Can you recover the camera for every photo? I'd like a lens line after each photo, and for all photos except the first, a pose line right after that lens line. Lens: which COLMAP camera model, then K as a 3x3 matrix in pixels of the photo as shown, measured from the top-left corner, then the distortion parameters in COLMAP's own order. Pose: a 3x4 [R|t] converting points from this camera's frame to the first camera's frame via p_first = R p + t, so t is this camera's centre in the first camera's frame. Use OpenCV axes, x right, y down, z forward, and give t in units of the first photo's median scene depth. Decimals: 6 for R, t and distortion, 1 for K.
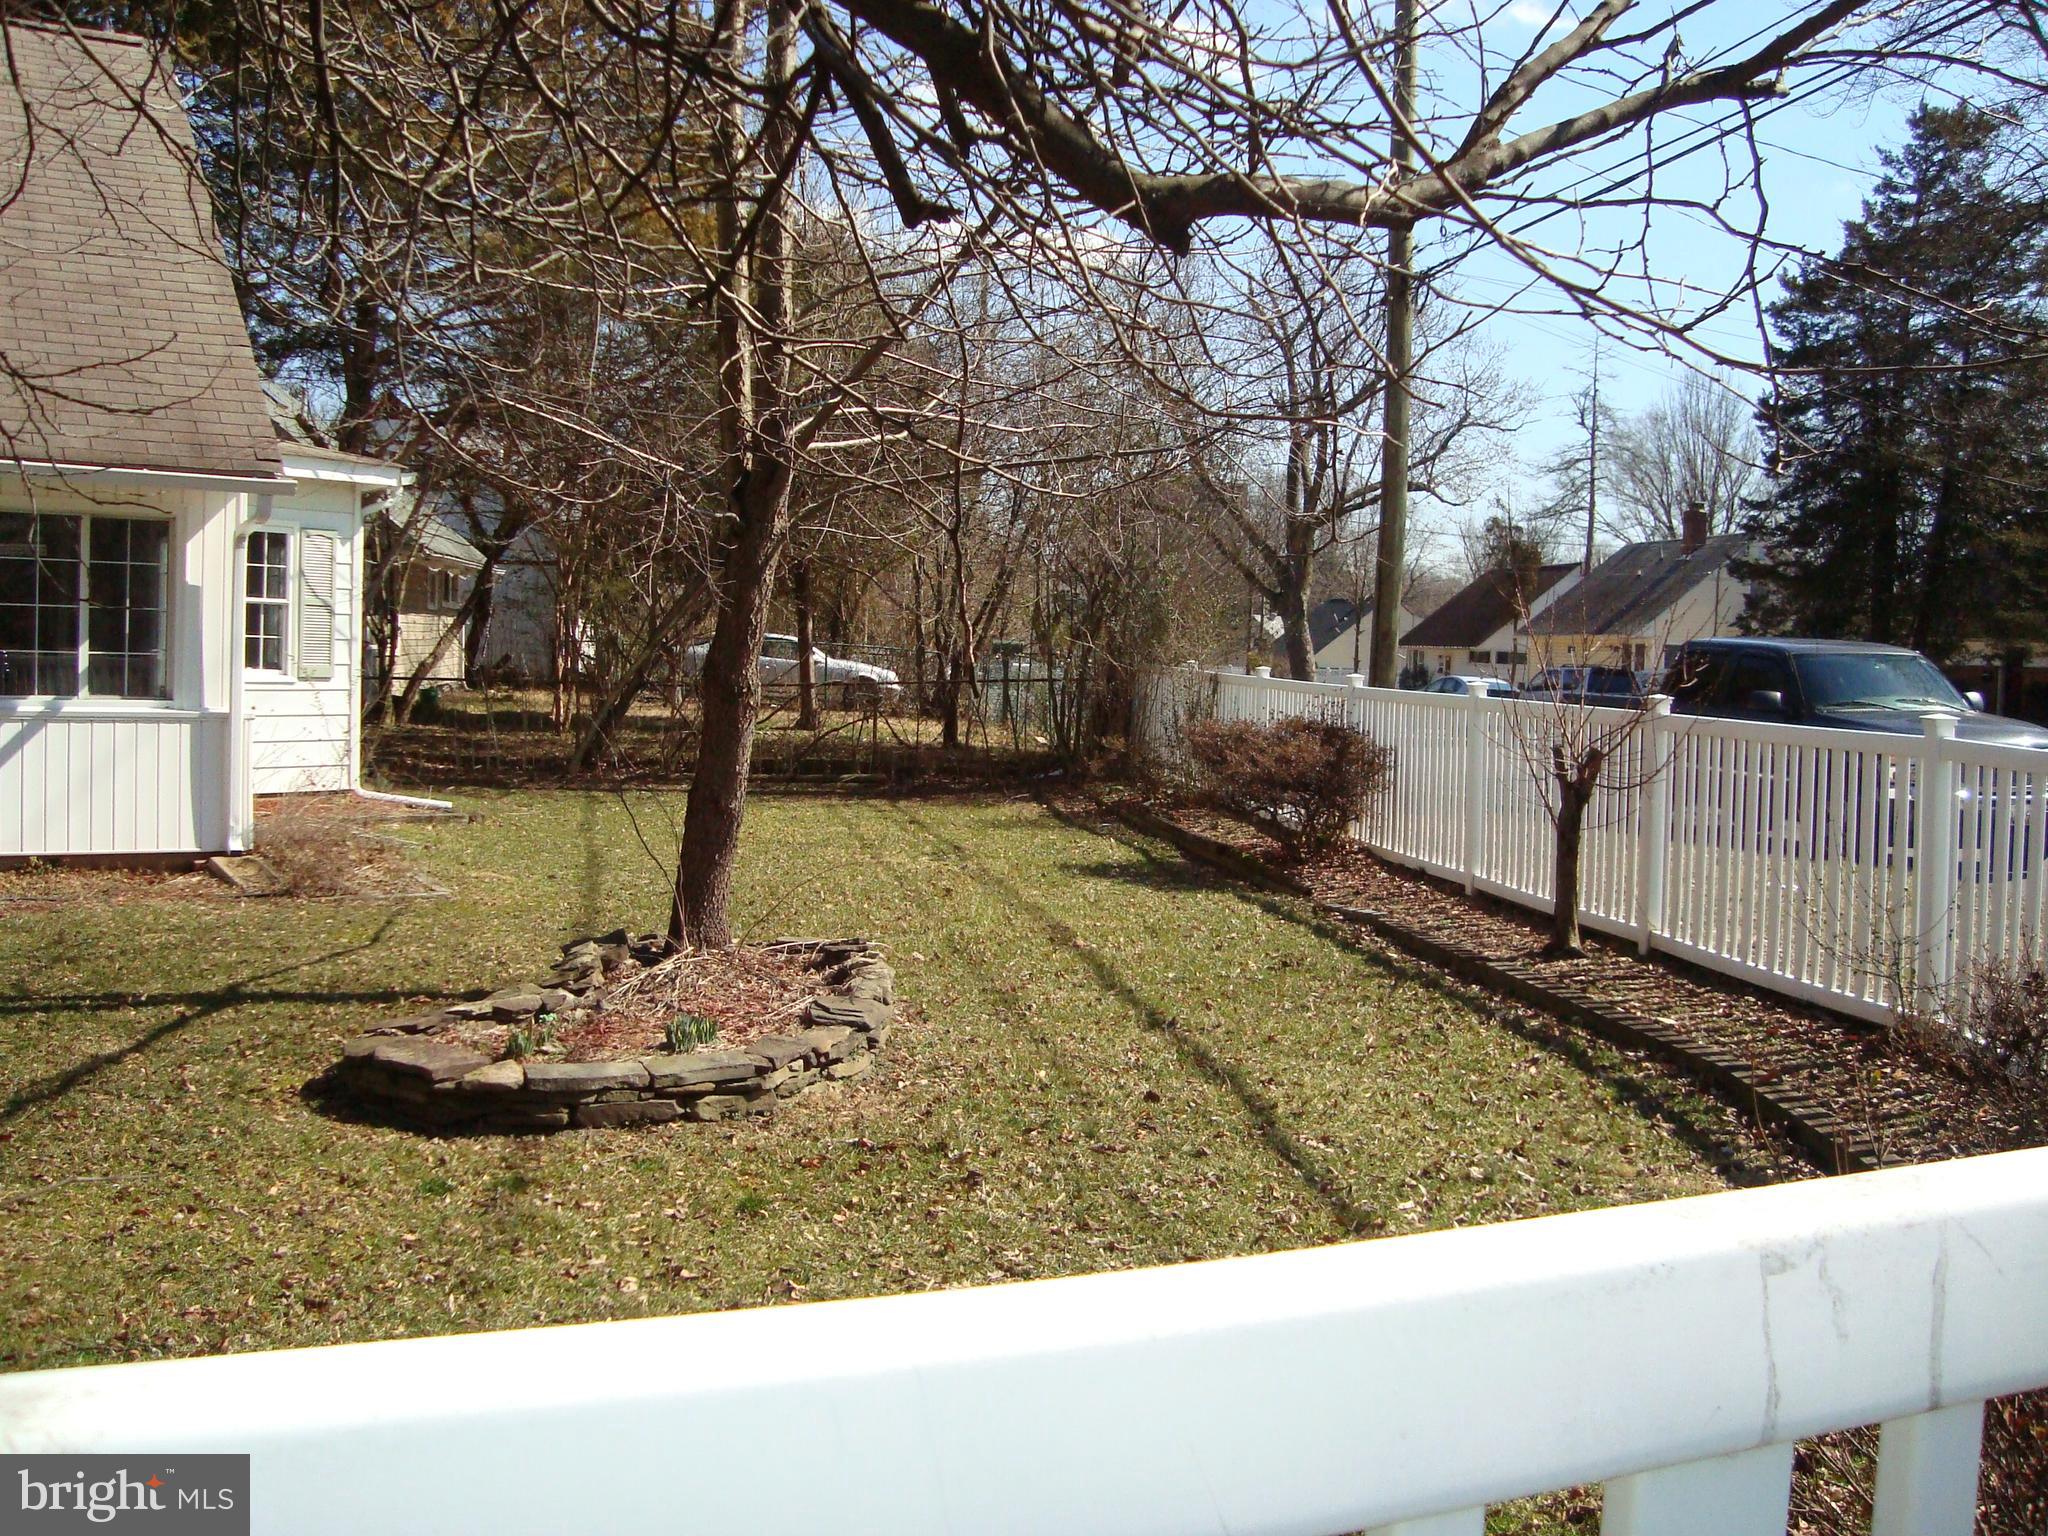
lens RADIAL K [[1971.9, 0, 1009.6], [0, 1971.9, 756.1], [0, 0, 1]] dist [-0.220561, 0.224651]
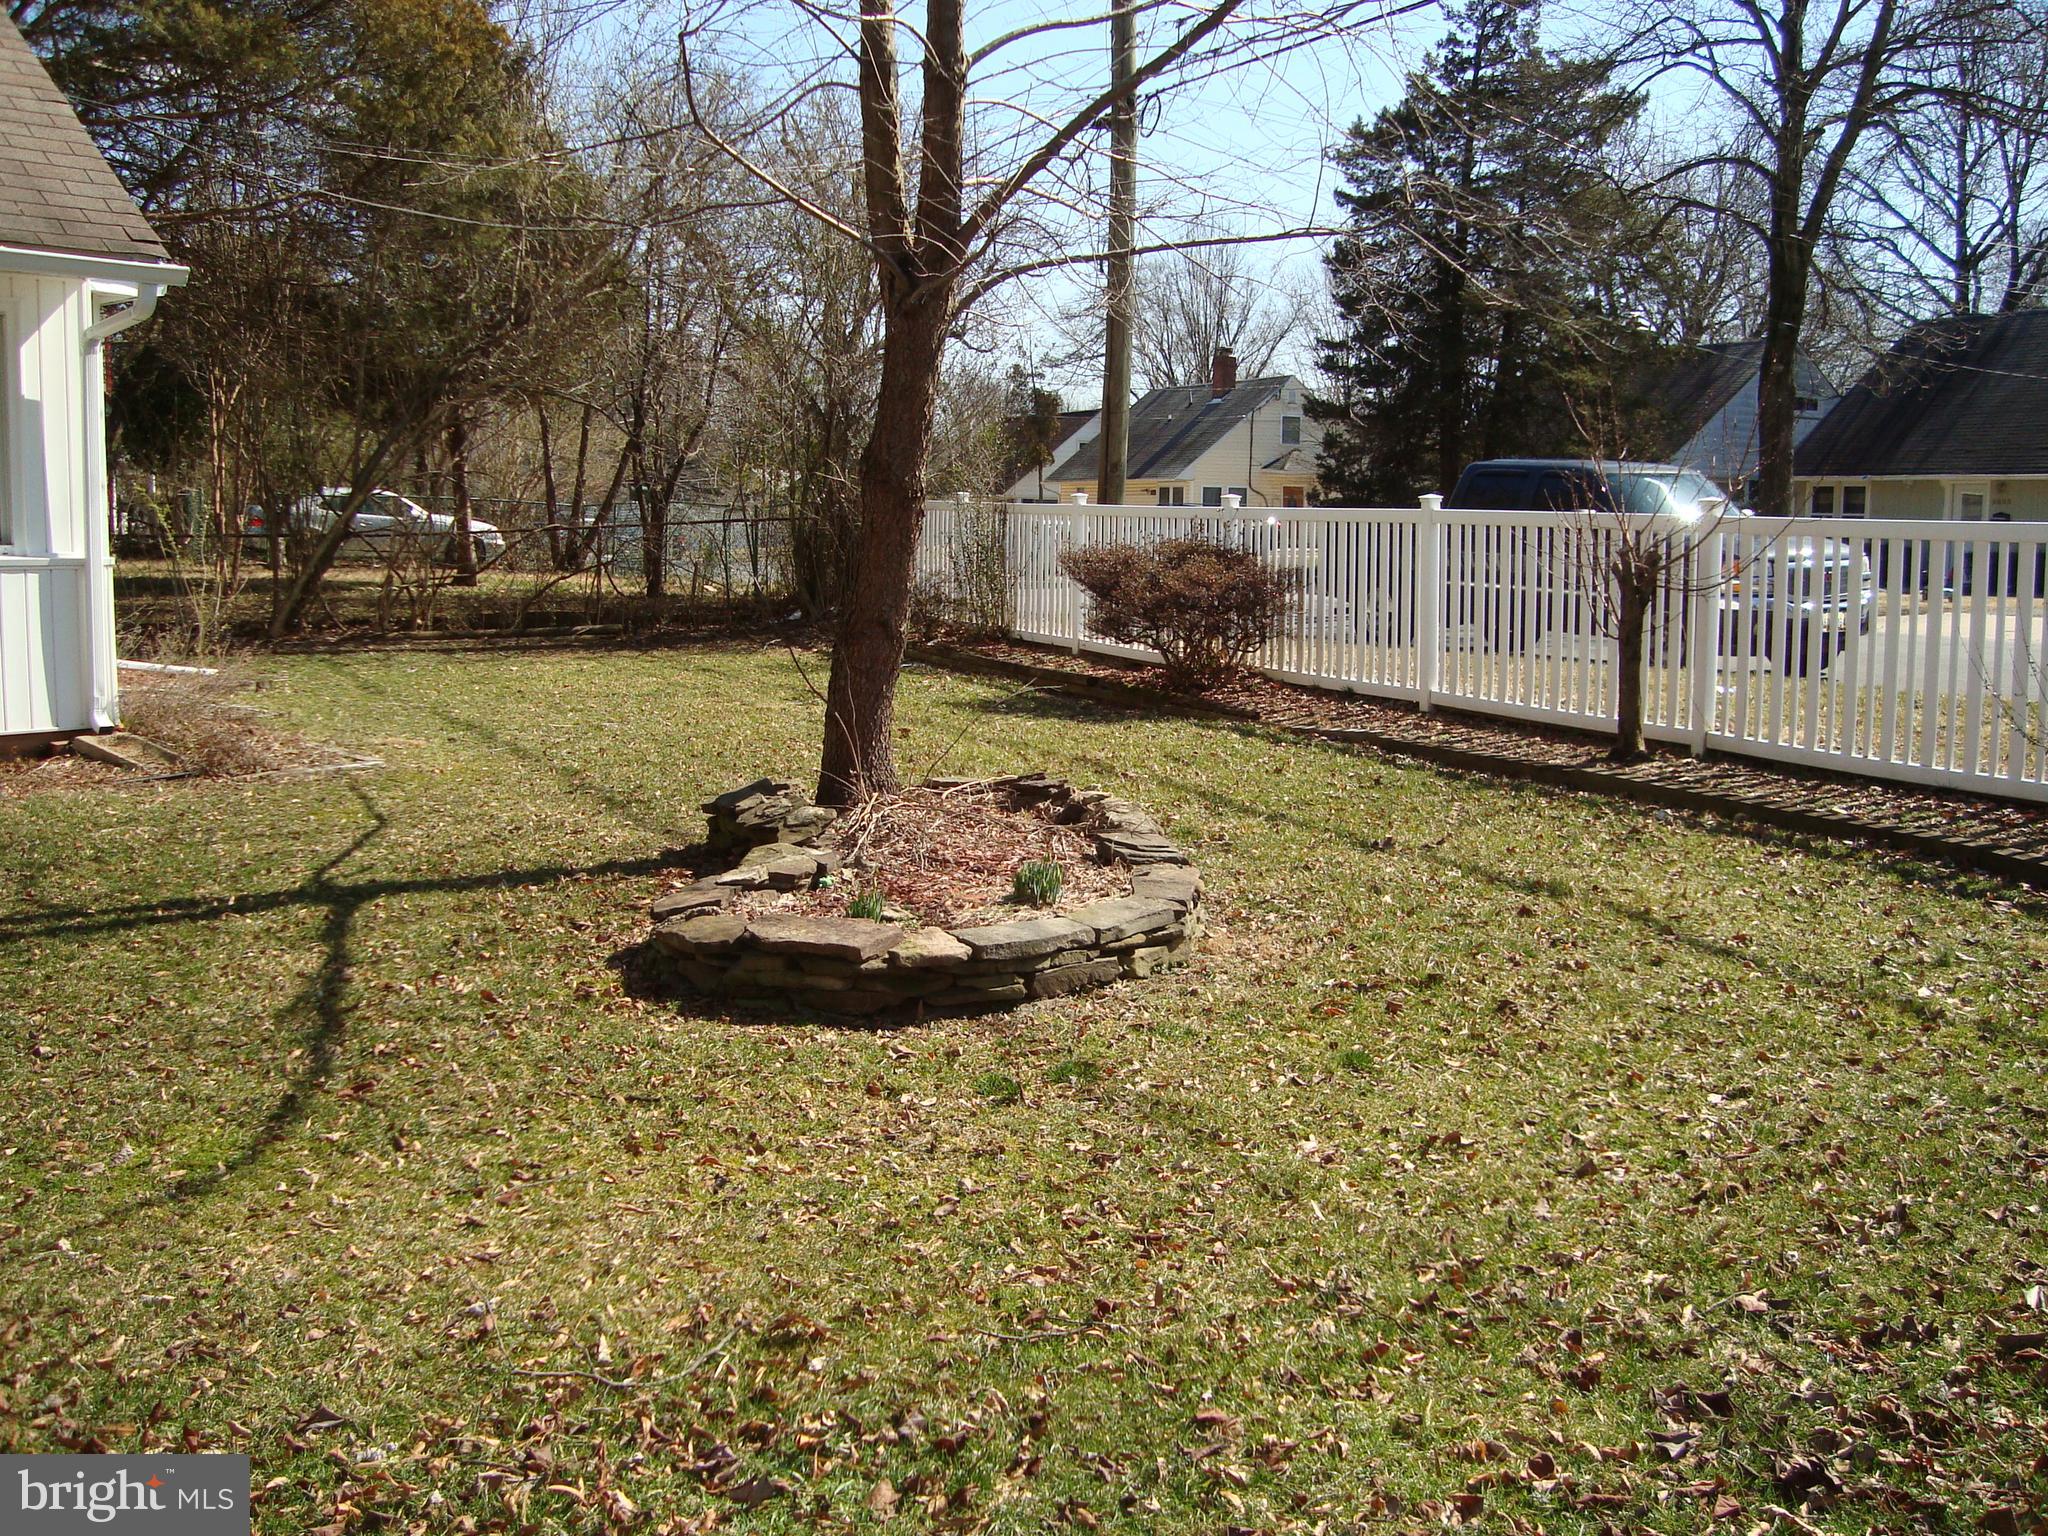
lens RADIAL K [[1971.9, 0, 1009.6], [0, 1971.9, 756.1], [0, 0, 1]] dist [-0.220561, 0.224651]
pose [[0.958711, -0.052905, 0.279418, -0.262139], [0.033090, 0.996622, 0.075166, 0.013759], [-0.282451, -0.062817, 0.957223, 0.115715]]
